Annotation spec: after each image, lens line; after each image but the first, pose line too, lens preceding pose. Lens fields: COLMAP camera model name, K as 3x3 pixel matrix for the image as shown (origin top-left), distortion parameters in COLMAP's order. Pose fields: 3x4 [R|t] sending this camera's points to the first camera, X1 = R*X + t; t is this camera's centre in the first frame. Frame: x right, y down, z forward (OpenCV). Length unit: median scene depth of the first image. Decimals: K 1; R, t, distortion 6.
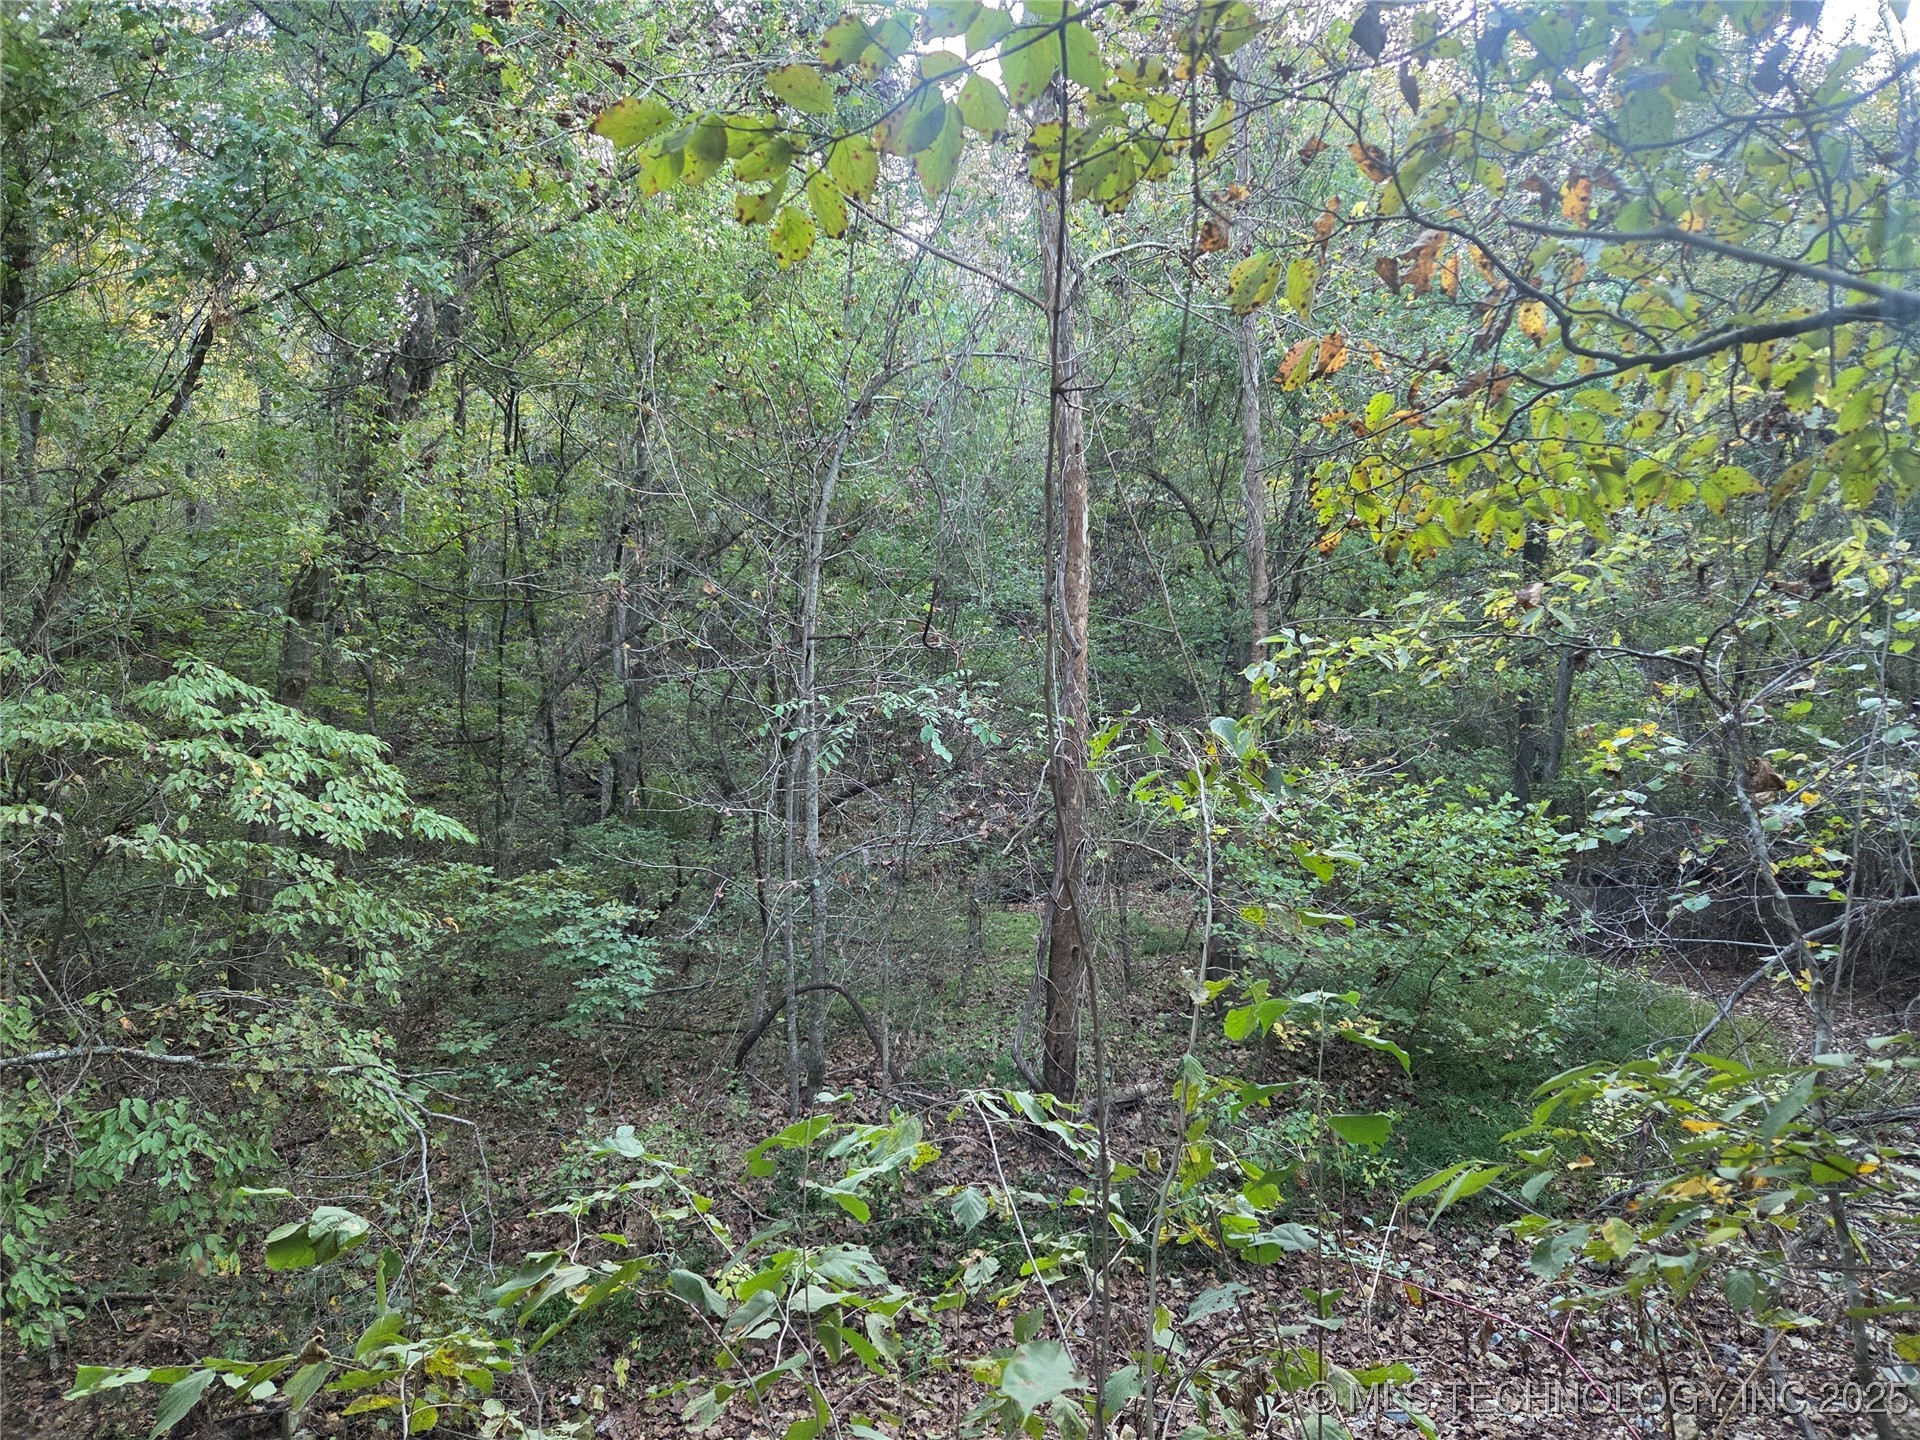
lens RADIAL K [[1288.9, 0, 950.7], [0, 1288.9, 732.8], [0, 0, 1]] dist [0.063961, -0.050200]
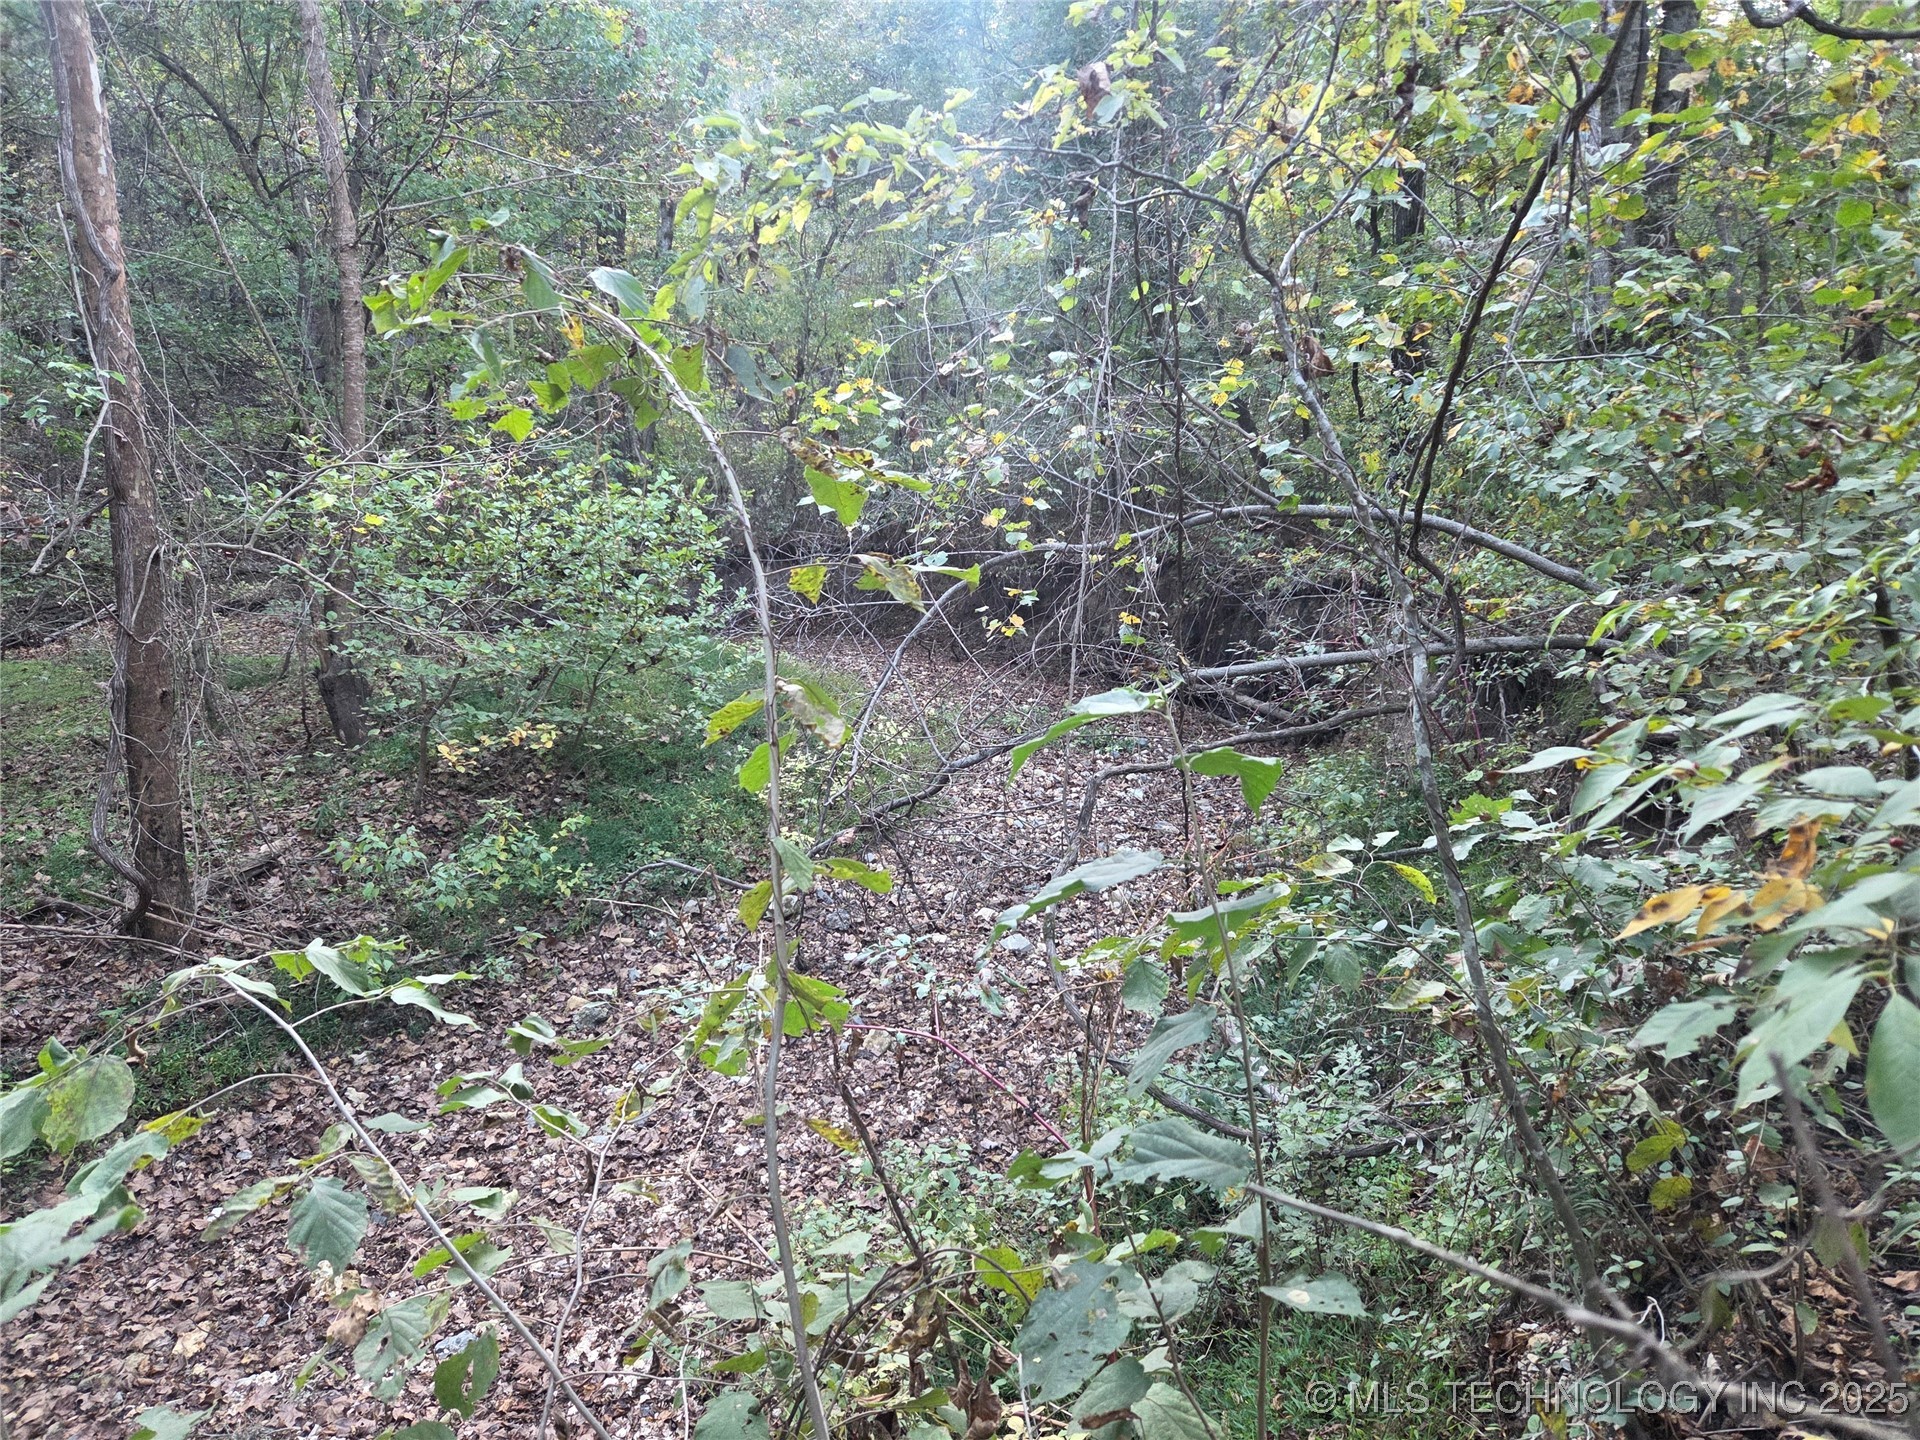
lens RADIAL K [[1288.9, 0, 958.7], [0, 1288.9, 708.4], [0, 0, 1]] dist [0.063961, -0.050200]
pose [[0.772526, -0.140014, 0.619354, -0.020531], [0.008055, 0.977469, 0.210924, 0.019282], [-0.634931, -0.157955, 0.756249, 0.131156]]
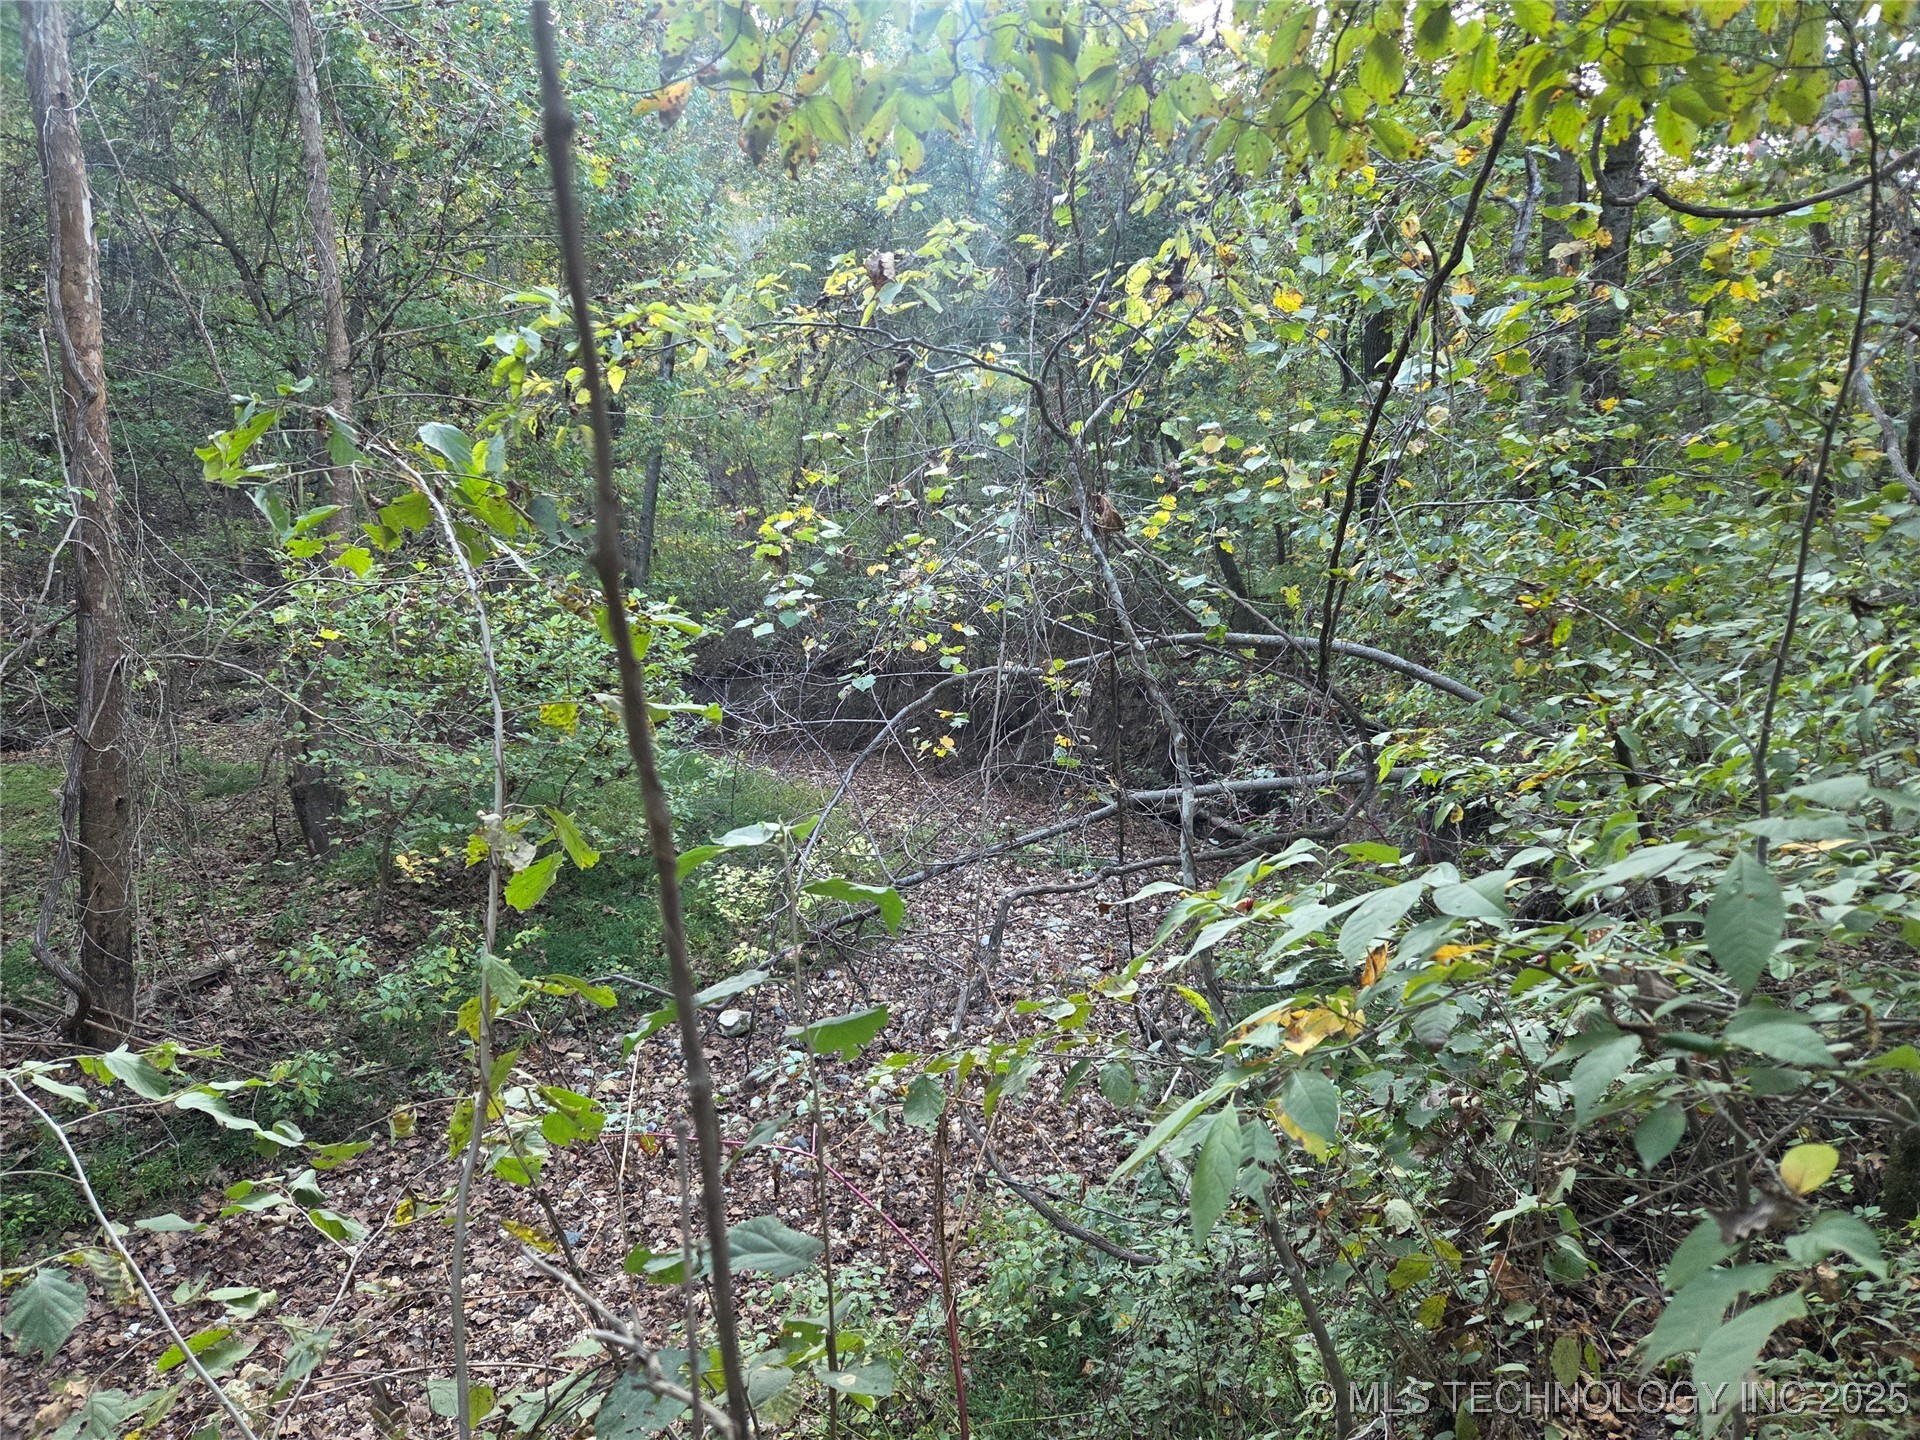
lens RADIAL K [[1288.9, 0, 963.9], [0, 1288.9, 732.1], [0, 0, 1]] dist [0.063961, -0.050200]
pose [[0.772288, -0.082704, 0.629866, -0.003394], [-0.008602, 0.990037, 0.140542, 0.014939], [-0.635215, -0.113957, 0.763882, 0.100467]]
